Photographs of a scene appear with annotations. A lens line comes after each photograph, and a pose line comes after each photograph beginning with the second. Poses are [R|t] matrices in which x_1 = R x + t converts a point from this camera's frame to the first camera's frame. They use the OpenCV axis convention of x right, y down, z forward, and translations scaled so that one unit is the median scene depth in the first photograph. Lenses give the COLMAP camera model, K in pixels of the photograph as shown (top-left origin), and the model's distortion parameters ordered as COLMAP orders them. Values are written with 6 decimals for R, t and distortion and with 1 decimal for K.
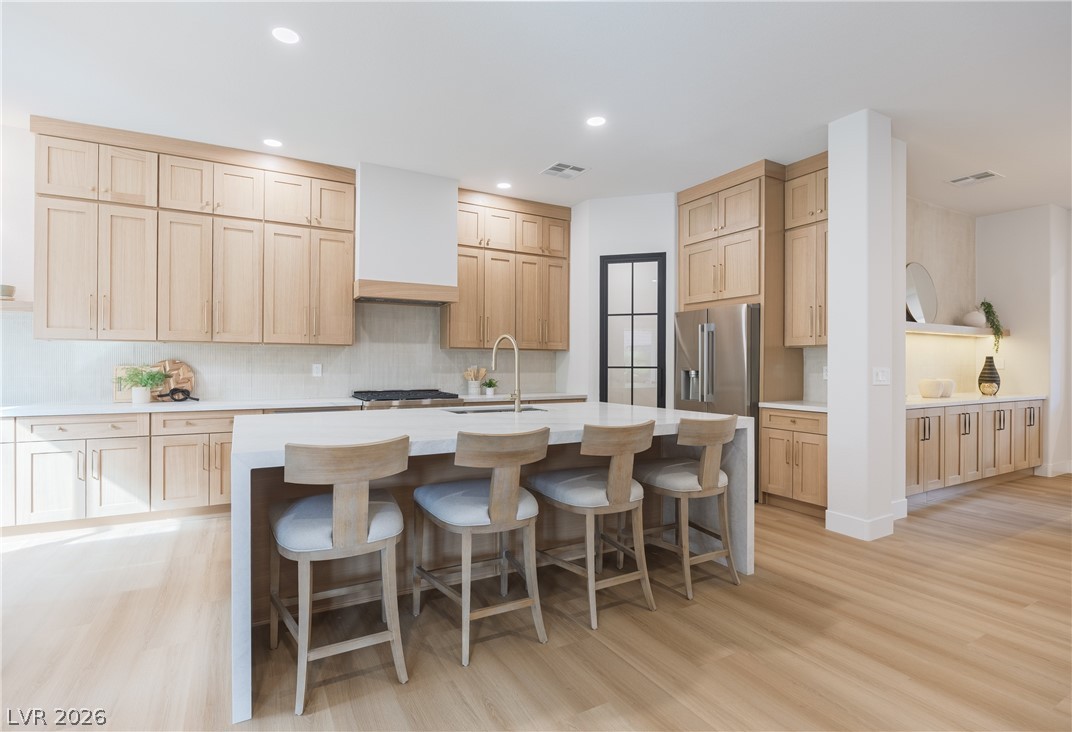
lens RADIAL K [[530.0, 0, 538.3], [0, 530.0, 364.0], [0, 0, 1]] dist [0.003230, -0.000057]
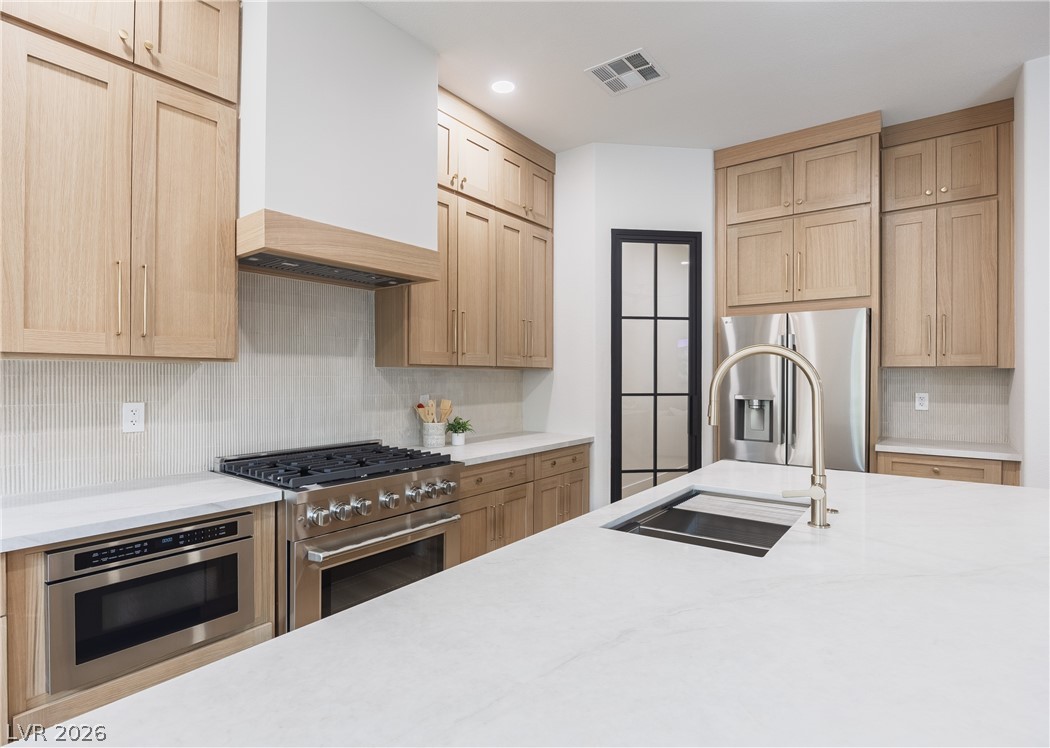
lens RADIAL K [[547.2, 0, 521.6], [0, 547.2, 377.3], [0, 0, 1]] dist [-0.003988, 0.000090]
pose [[0.920556, -0.001829, 0.390607, -0.270243], [0.000780, 0.999996, 0.002842, -0.019214], [-0.390611, -0.002311, 0.920553, 0.424244]]
